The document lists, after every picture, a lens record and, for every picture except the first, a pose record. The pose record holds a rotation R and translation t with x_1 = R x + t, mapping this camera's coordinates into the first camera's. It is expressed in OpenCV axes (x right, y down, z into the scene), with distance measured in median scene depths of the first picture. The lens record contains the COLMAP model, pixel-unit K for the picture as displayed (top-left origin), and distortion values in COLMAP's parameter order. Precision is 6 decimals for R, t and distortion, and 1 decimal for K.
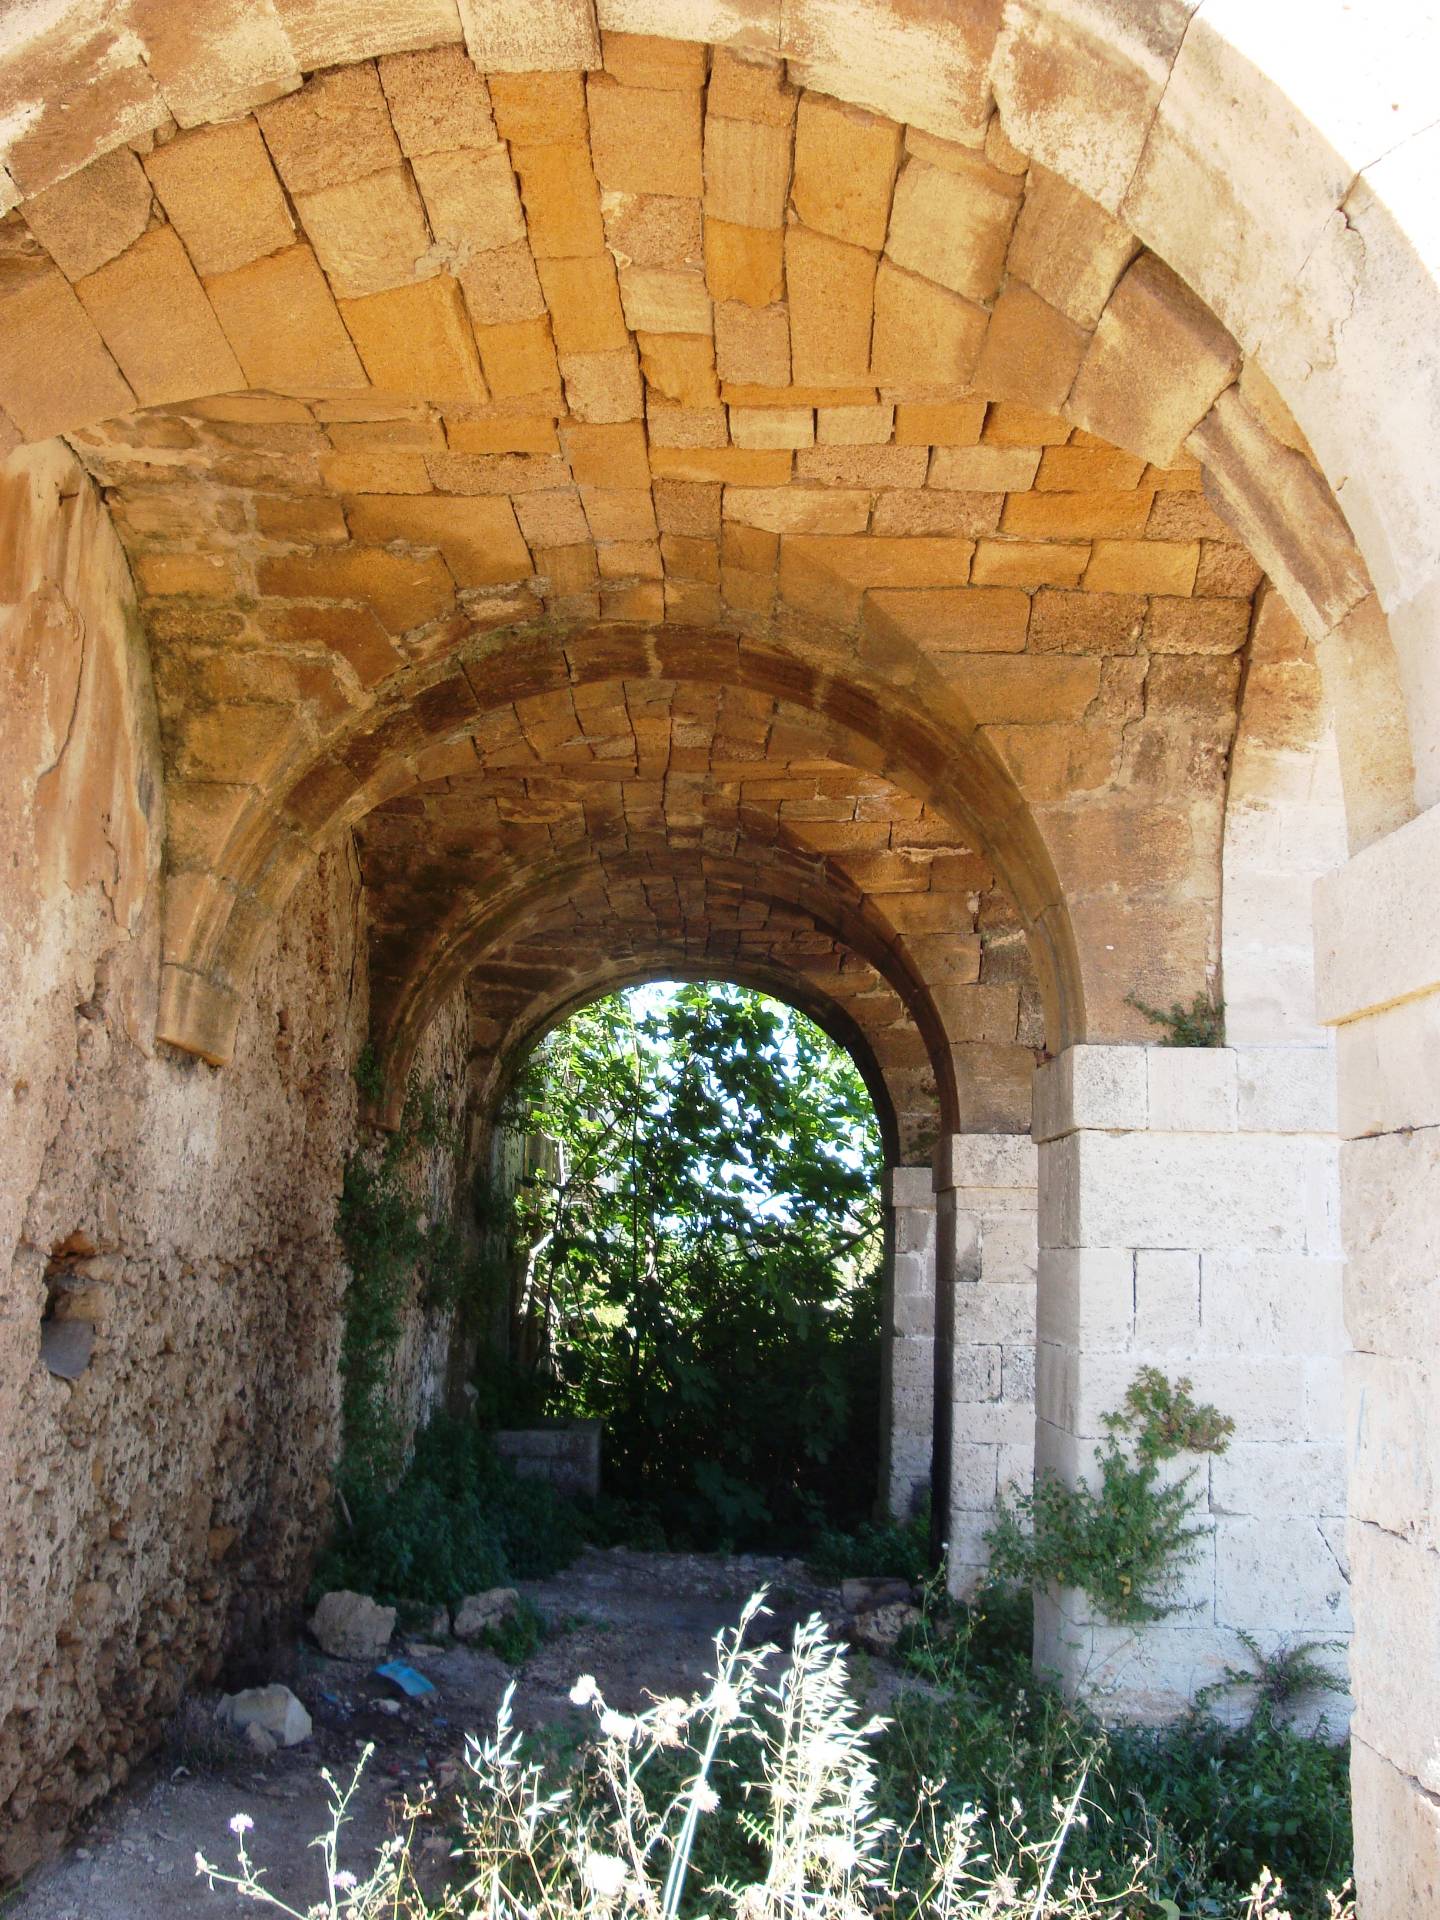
lens RADIAL K [[1724.6, 0, 730.0], [0, 1724.6, 955.7], [0, 0, 1]] dist [-0.113146, 0.023561]
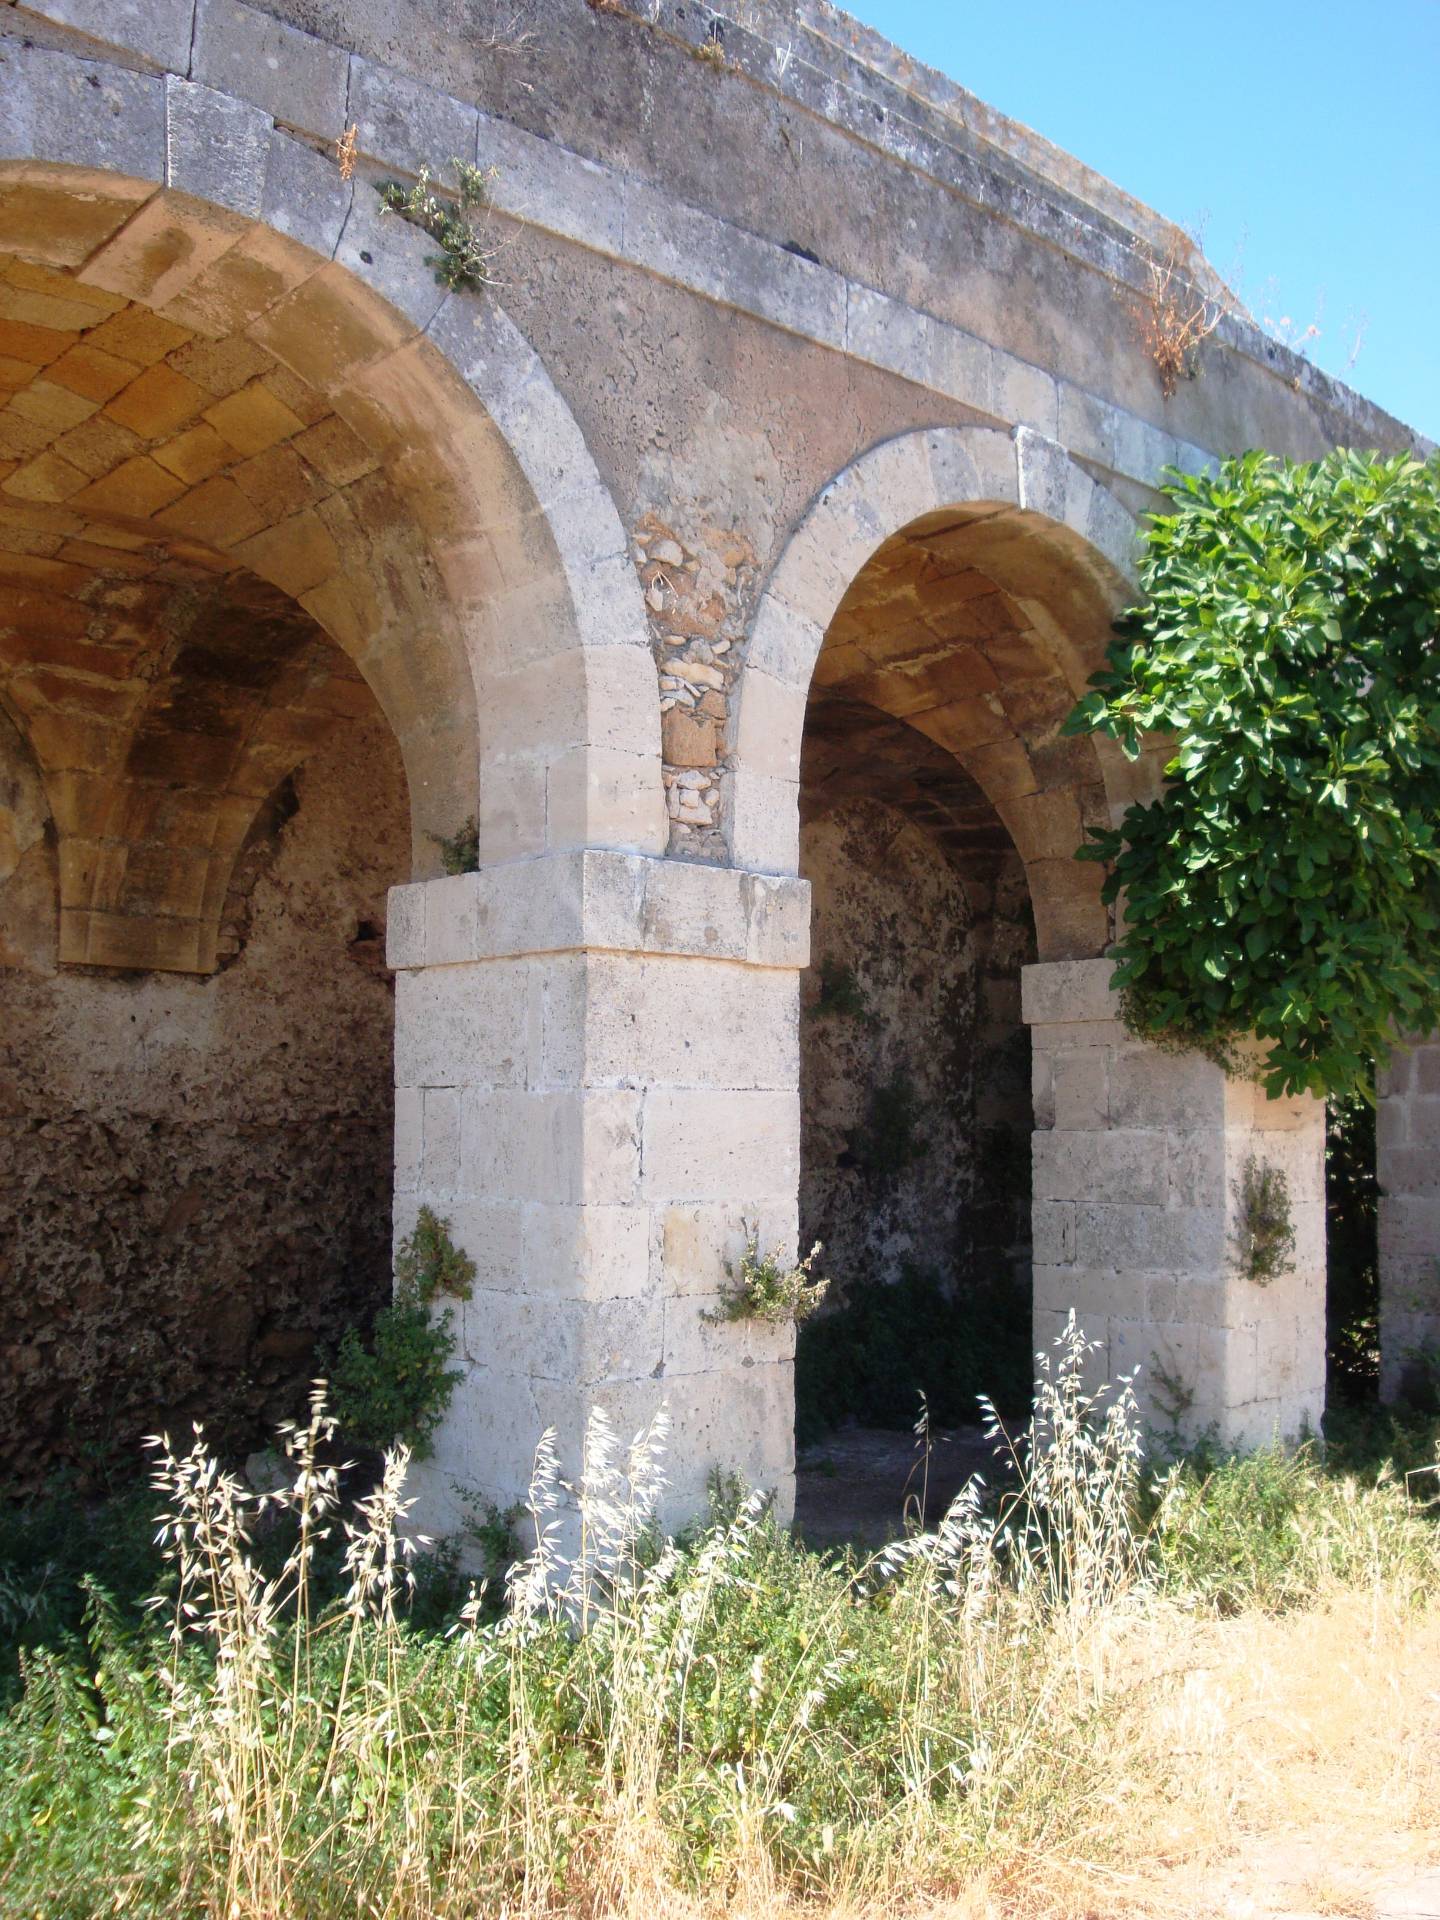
lens RADIAL K [[1724.6, 0, 731.7], [0, 1724.6, 954.0], [0, 0, 1]] dist [-0.113146, 0.023561]
pose [[0.691973, -0.091988, -0.716039, 1.059162], [0.140634, 0.990023, 0.008722, 0.110213], [0.708093, -0.106735, 0.698006, 0.436824]]
